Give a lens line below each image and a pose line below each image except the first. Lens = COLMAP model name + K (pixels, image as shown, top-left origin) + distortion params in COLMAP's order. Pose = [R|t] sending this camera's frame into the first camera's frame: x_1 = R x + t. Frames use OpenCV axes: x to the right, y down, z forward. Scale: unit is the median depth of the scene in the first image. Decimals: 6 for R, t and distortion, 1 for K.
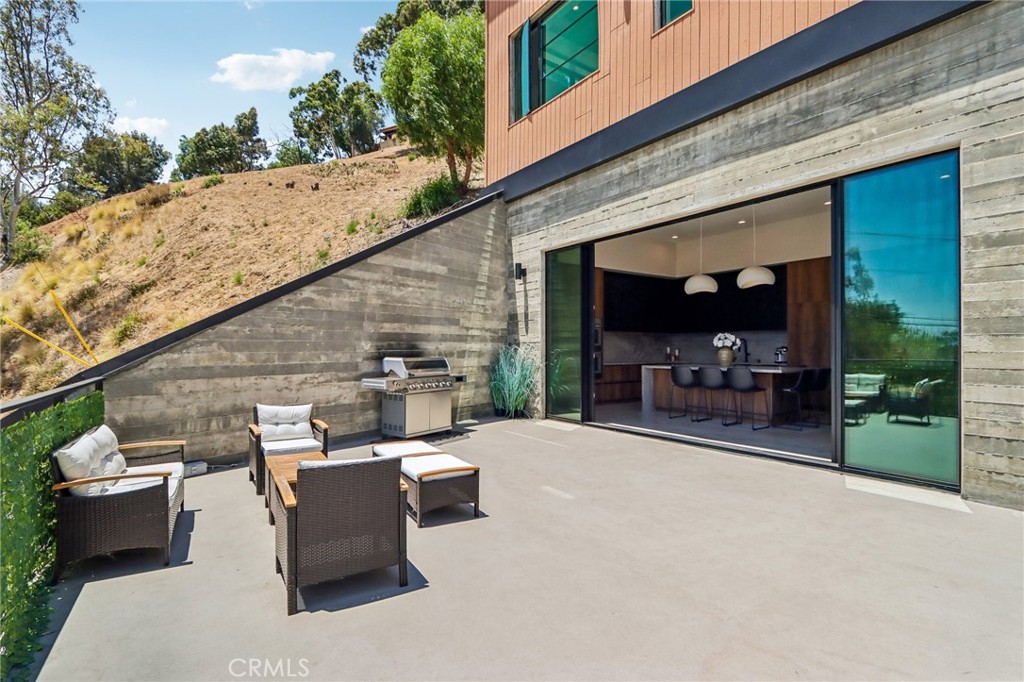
lens RADIAL K [[480.7, 0, 473.4], [0, 480.7, 340.5], [0, 0, 1]] dist [-0.000231, 0.000088]
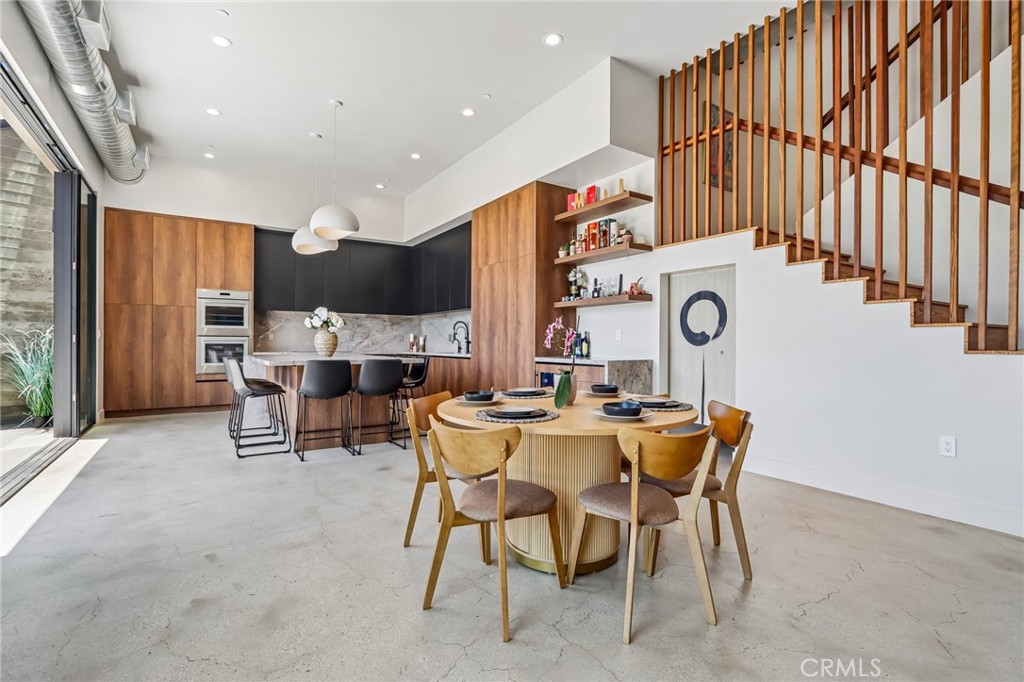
lens RADIAL K [[480.7, 0, 473.4], [0, 480.7, 340.5], [0, 0, 1]] dist [-0.000231, 0.000088]
pose [[0.999492, 0.001868, -0.031815, 0.894312], [-0.001661, 0.999977, 0.006536, 0.033097], [0.031827, -0.006480, 0.999472, 0.368906]]
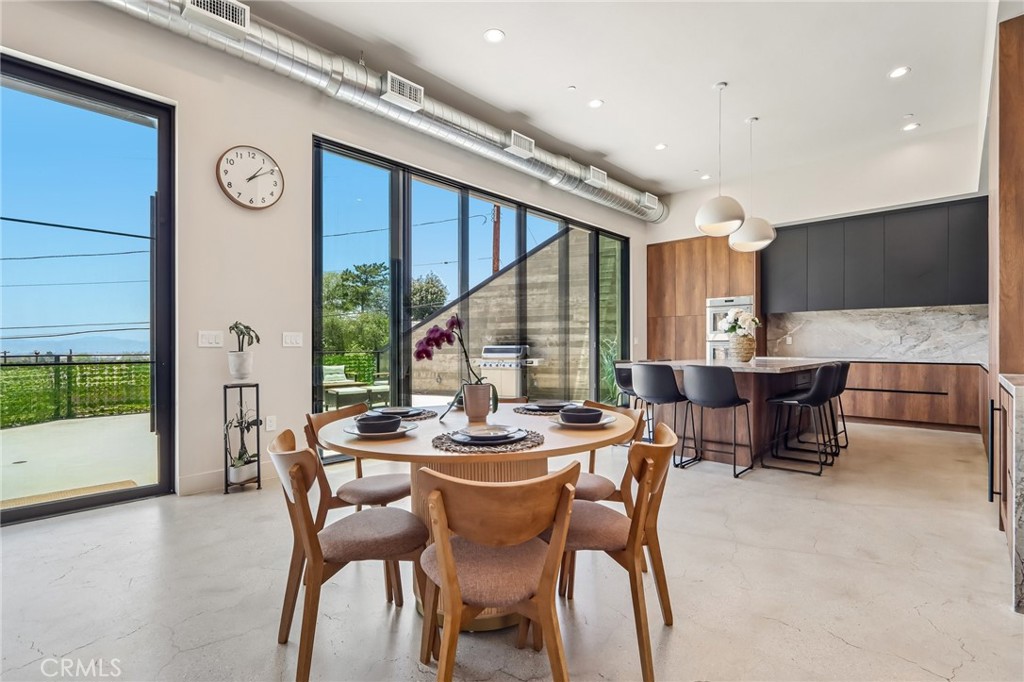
lens RADIAL K [[468.5, 0, 512.0], [0, 468.5, 341.0], [0, 0, 1]] dist [0.000222, 0.000013]
pose [[0.246622, -0.016997, -0.968963, 1.233900], [0.011282, 0.999829, -0.014667, 0.041390], [0.969046, -0.007315, 0.246772, 0.656407]]
